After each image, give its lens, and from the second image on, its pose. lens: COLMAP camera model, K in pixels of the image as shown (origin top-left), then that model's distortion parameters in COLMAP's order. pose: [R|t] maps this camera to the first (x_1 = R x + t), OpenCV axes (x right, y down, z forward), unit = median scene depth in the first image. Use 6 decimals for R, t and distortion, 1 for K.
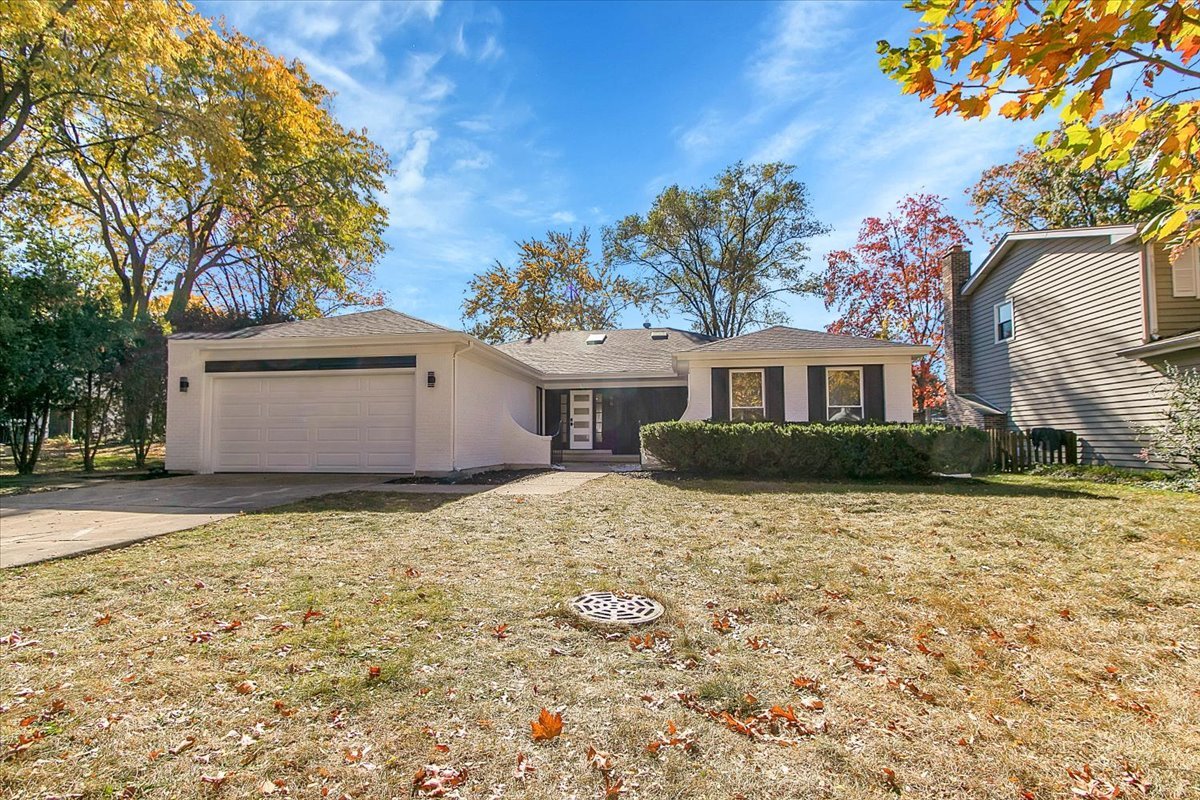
lens RADIAL K [[571.4, 0, 596.5], [0, 571.4, 412.0], [0, 0, 1]] dist [-0.013707, 0.000850]
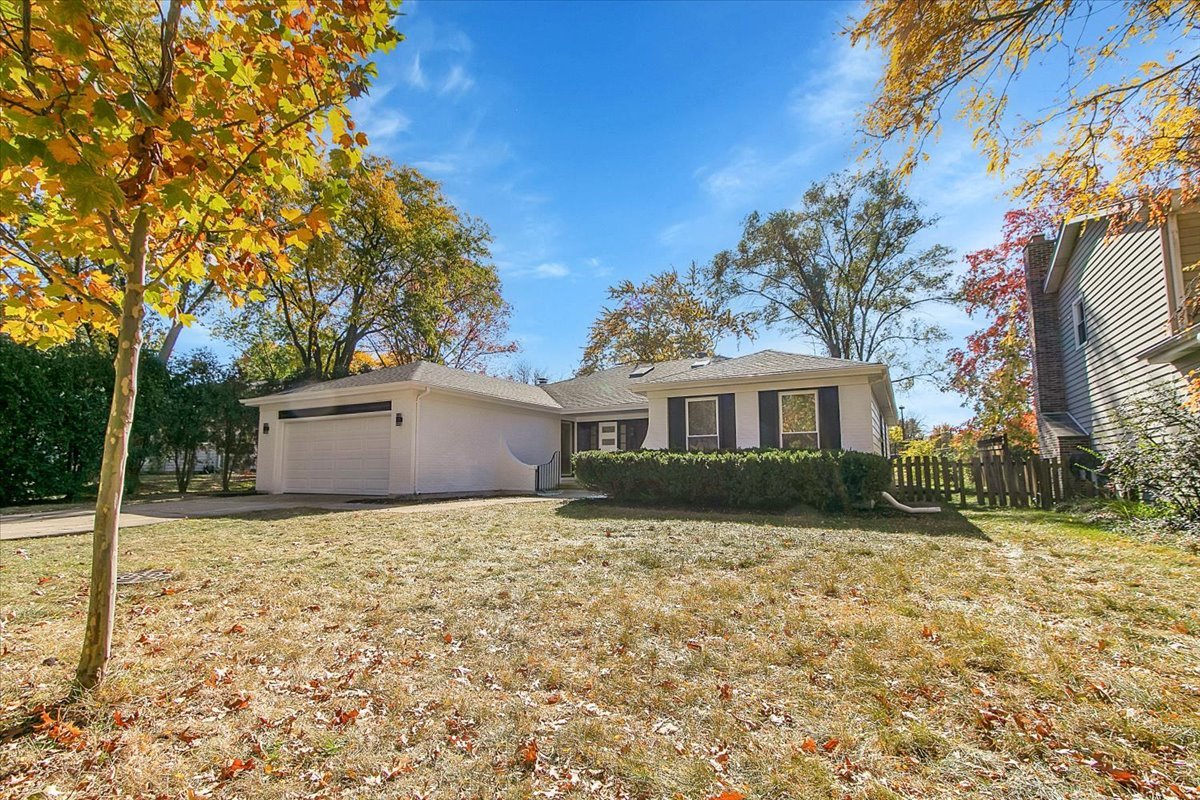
lens RADIAL K [[571.4, 0, 596.5], [0, 571.4, 412.0], [0, 0, 1]] dist [-0.013707, 0.000850]
pose [[0.935139, -0.037090, -0.352335, 0.443374], [0.018088, 0.998206, -0.057073, 0.004189], [0.353820, 0.046998, 0.934132, -0.004068]]
